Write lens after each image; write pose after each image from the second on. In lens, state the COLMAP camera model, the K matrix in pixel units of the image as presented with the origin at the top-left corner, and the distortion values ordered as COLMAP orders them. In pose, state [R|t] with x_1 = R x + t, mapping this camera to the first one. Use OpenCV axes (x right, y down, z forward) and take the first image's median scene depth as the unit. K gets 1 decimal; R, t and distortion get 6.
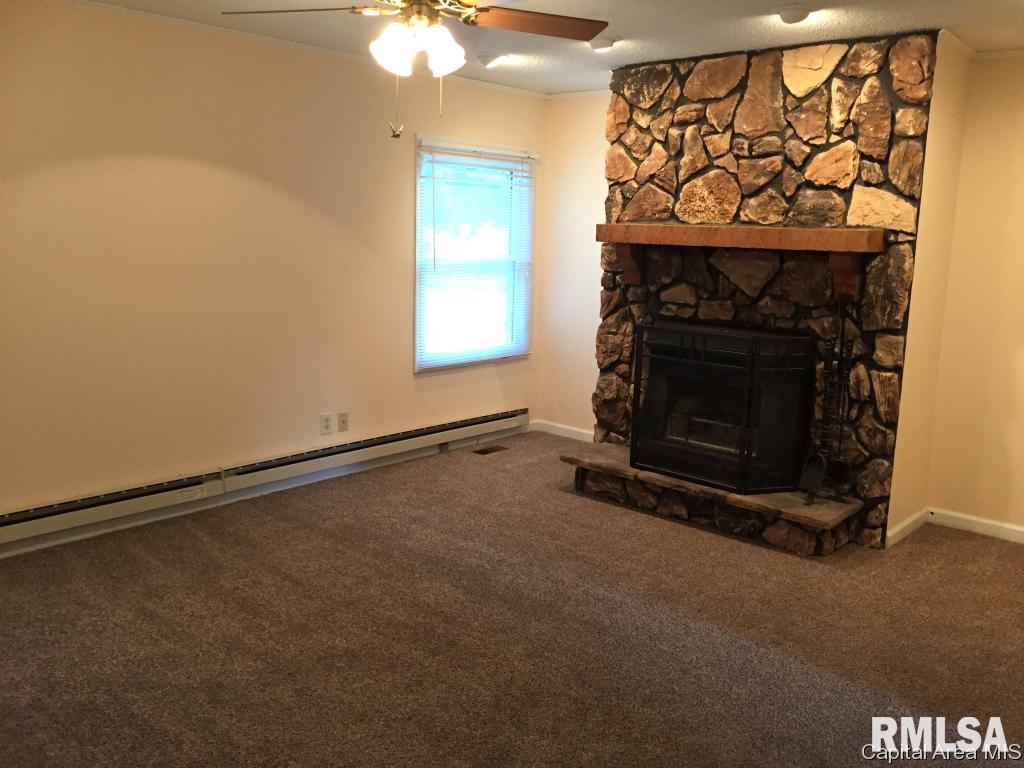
lens RADIAL K [[878.0, 0, 516.1], [0, 878.0, 381.0], [0, 0, 1]] dist [0.093105, -0.108786]
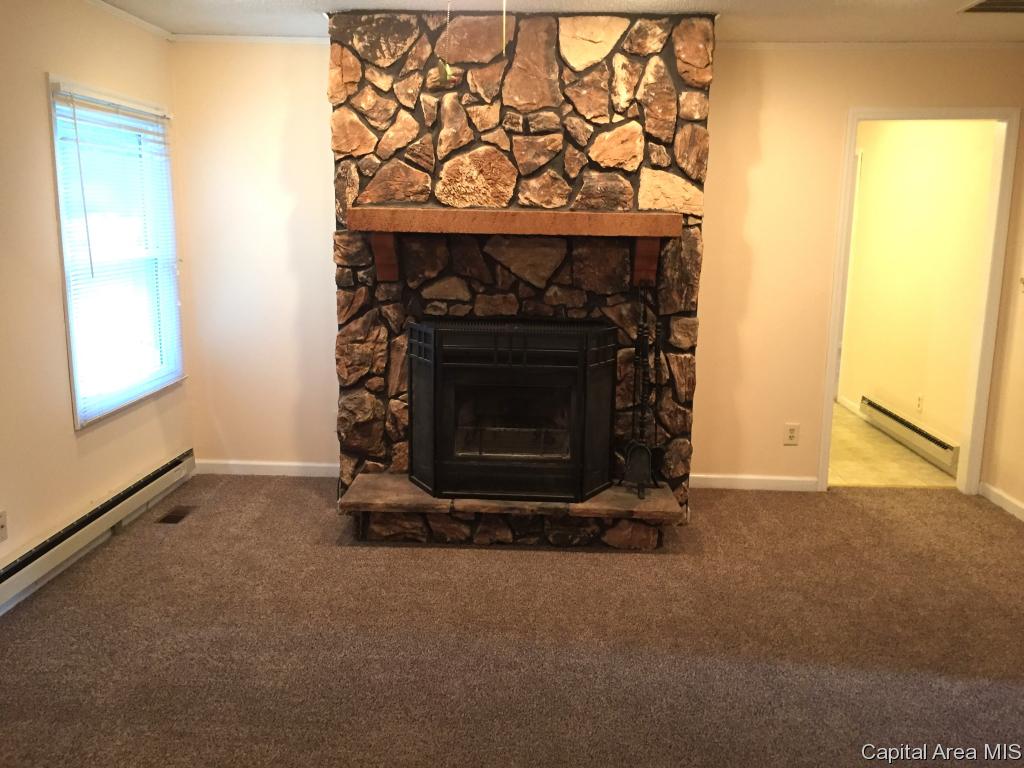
lens RADIAL K [[878.0, 0, 516.1], [0, 878.0, 381.0], [0, 0, 1]] dist [0.093105, -0.108786]
pose [[0.772321, -0.137078, 0.620266, -0.329652], [0.117955, 0.990405, 0.072008, -0.067479], [-0.624185, 0.017550, 0.781079, 0.302100]]
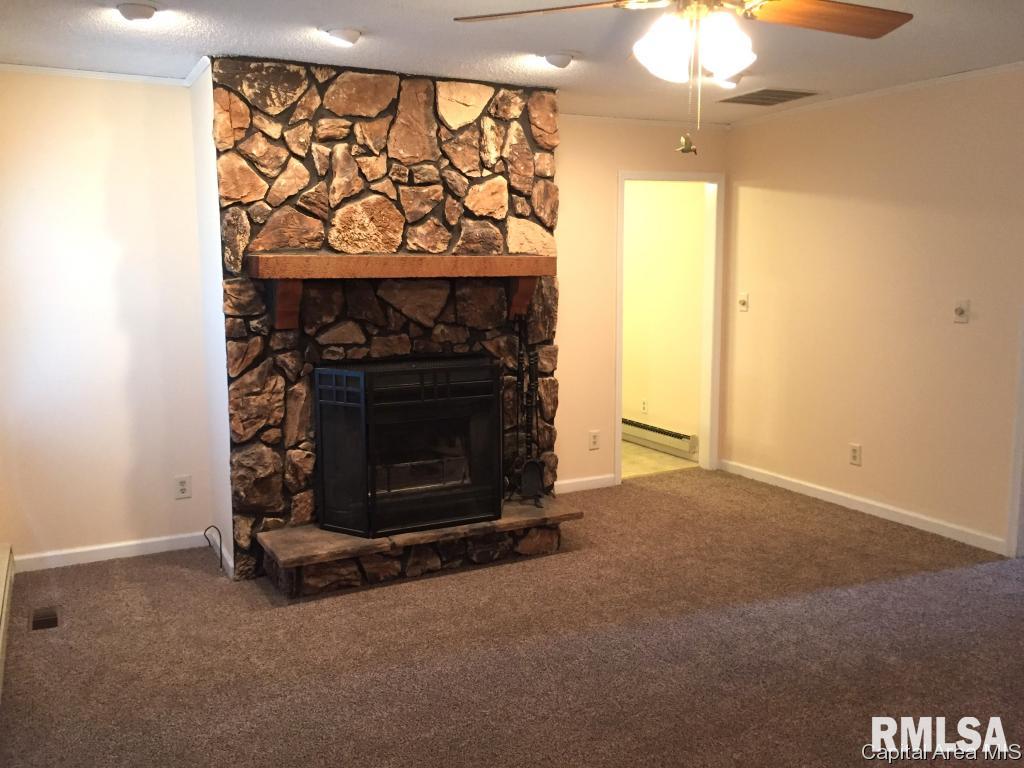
lens RADIAL K [[878.0, 0, 516.1], [0, 878.0, 381.0], [0, 0, 1]] dist [0.093105, -0.108786]
pose [[0.357081, -0.159992, 0.920269, -0.601442], [0.177900, 0.978837, 0.101146, -0.117208], [-0.916976, 0.127599, 0.377986, 0.548521]]
